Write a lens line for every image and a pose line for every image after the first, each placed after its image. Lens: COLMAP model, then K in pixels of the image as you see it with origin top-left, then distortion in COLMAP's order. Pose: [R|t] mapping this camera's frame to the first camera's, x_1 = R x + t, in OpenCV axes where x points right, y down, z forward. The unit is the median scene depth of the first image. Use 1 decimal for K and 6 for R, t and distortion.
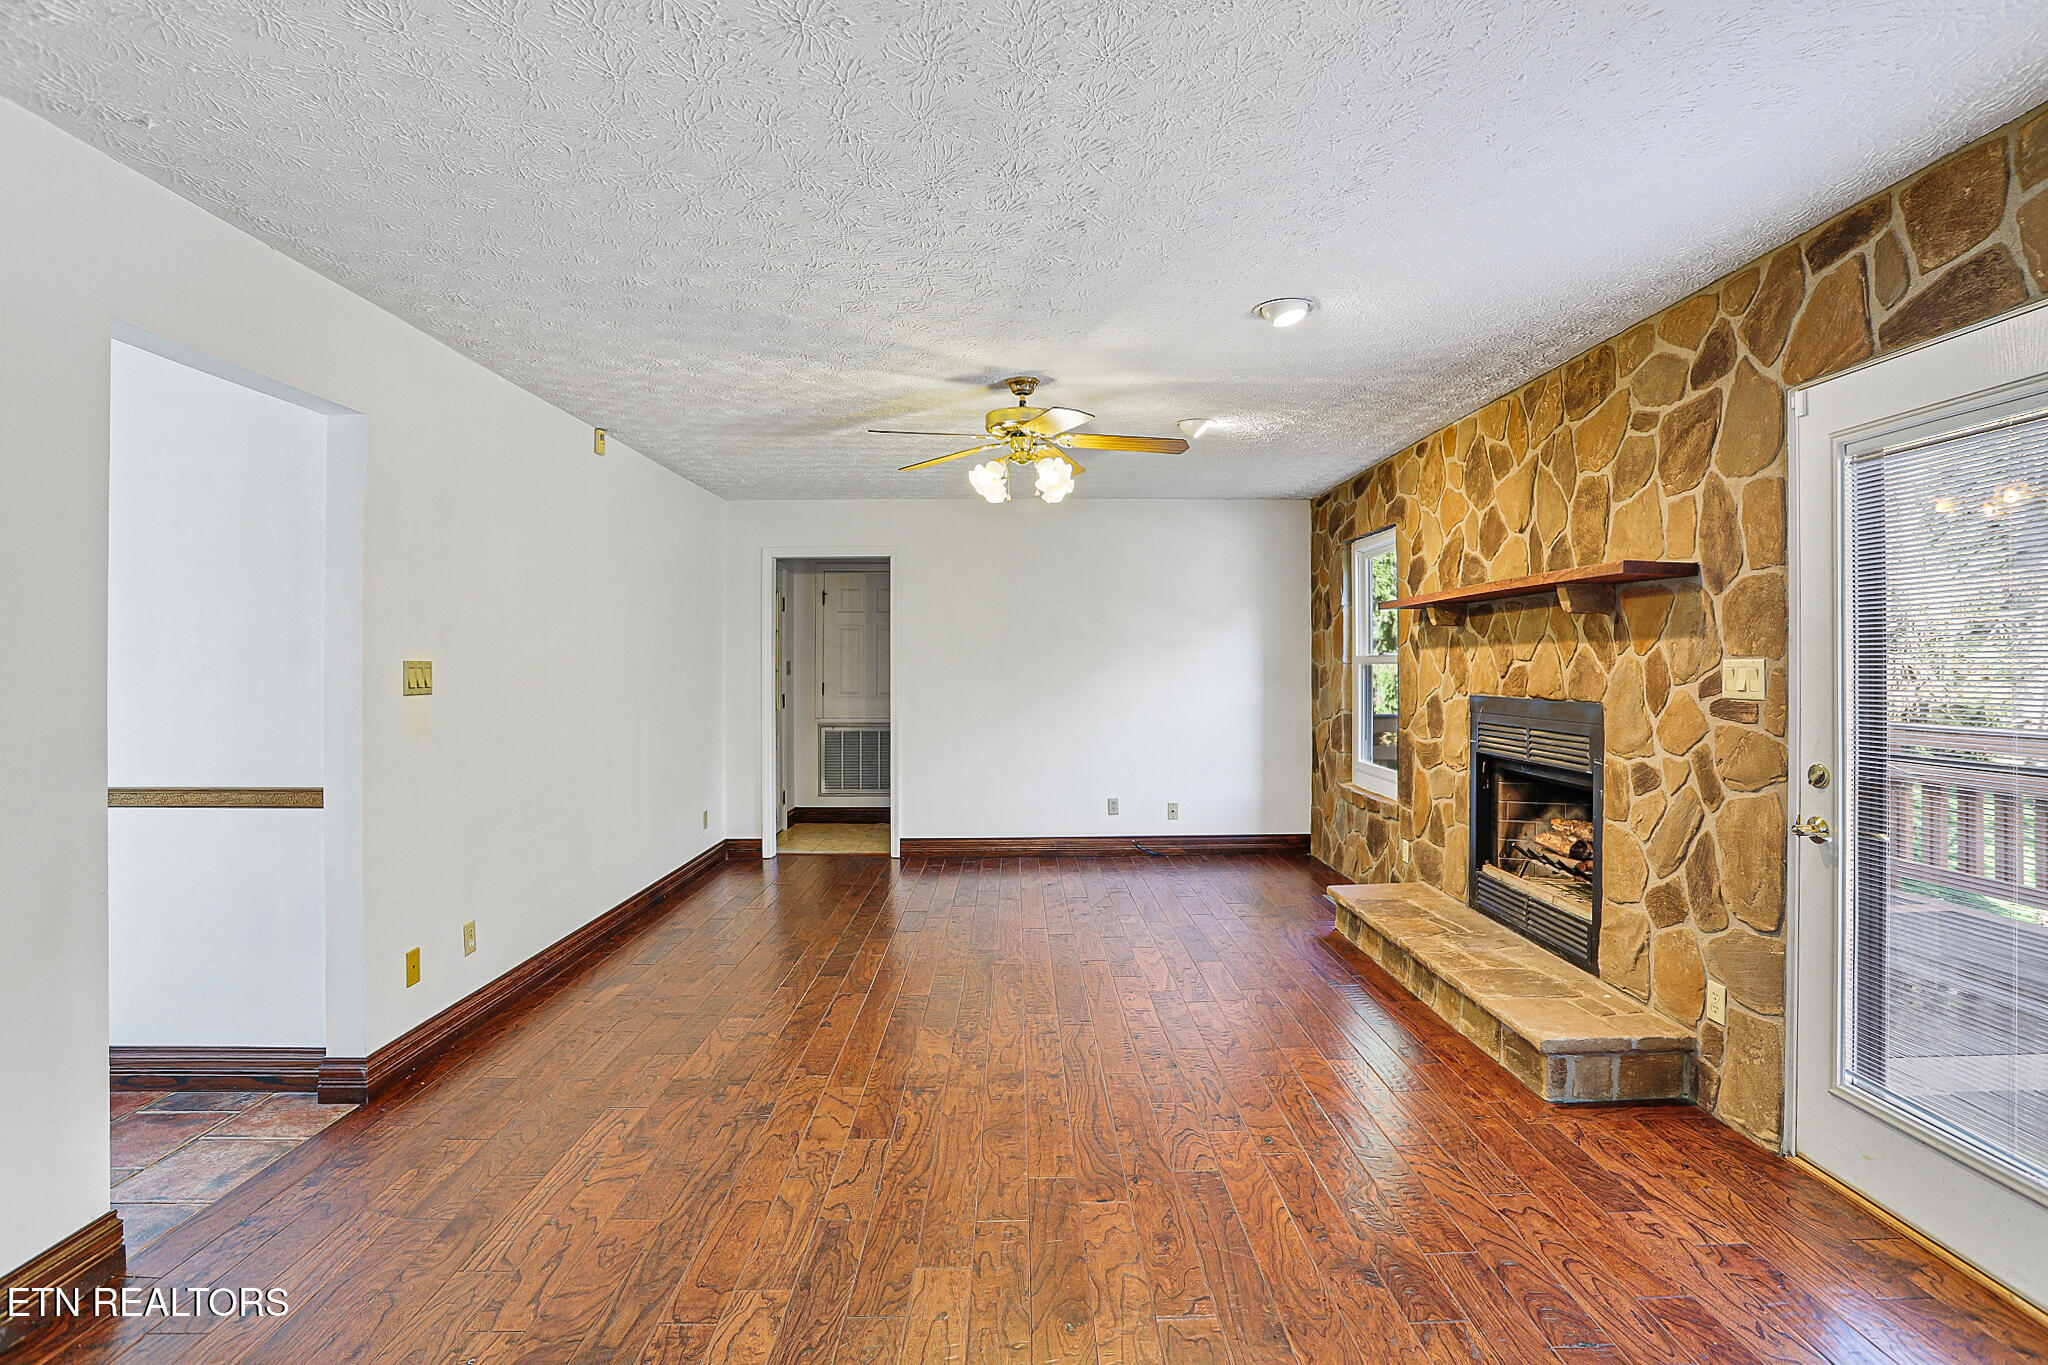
lens RADIAL K [[1036.1, 0, 1033.8], [0, 1036.1, 663.7], [0, 0, 1]] dist [-0.056845, 0.034620]
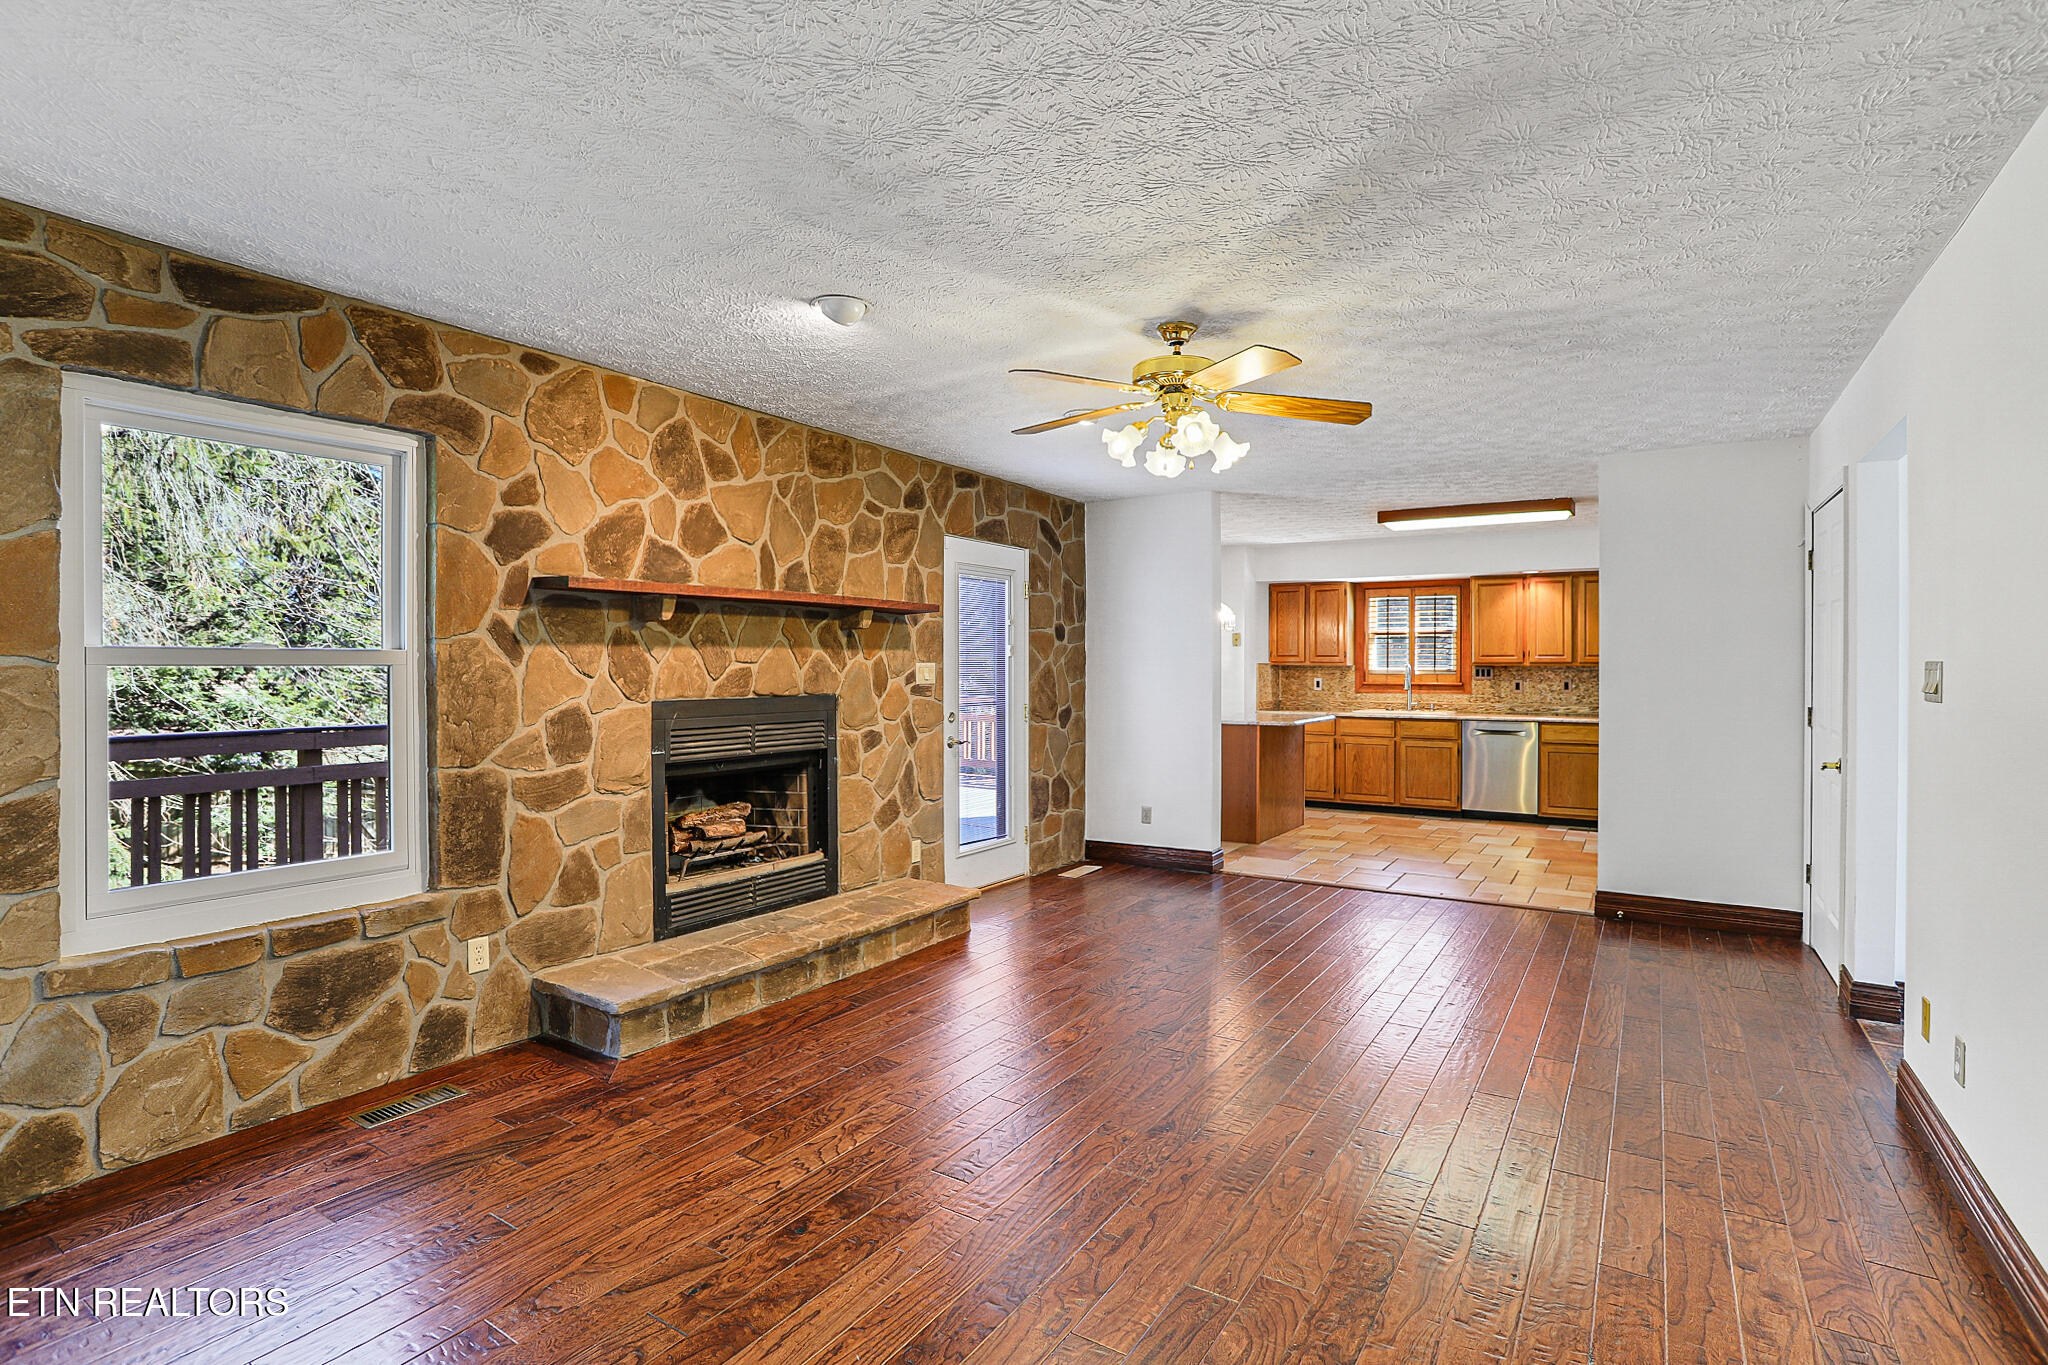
lens RADIAL K [[1036.1, 0, 1033.8], [0, 1036.1, 663.7], [0, 0, 1]] dist [-0.056845, 0.034620]
pose [[-0.840361, -0.001953, 0.542024, -0.445220], [-0.002300, 0.999997, 0.000037, -0.003225], [-0.542022, -0.001215, -0.840363, 2.132403]]
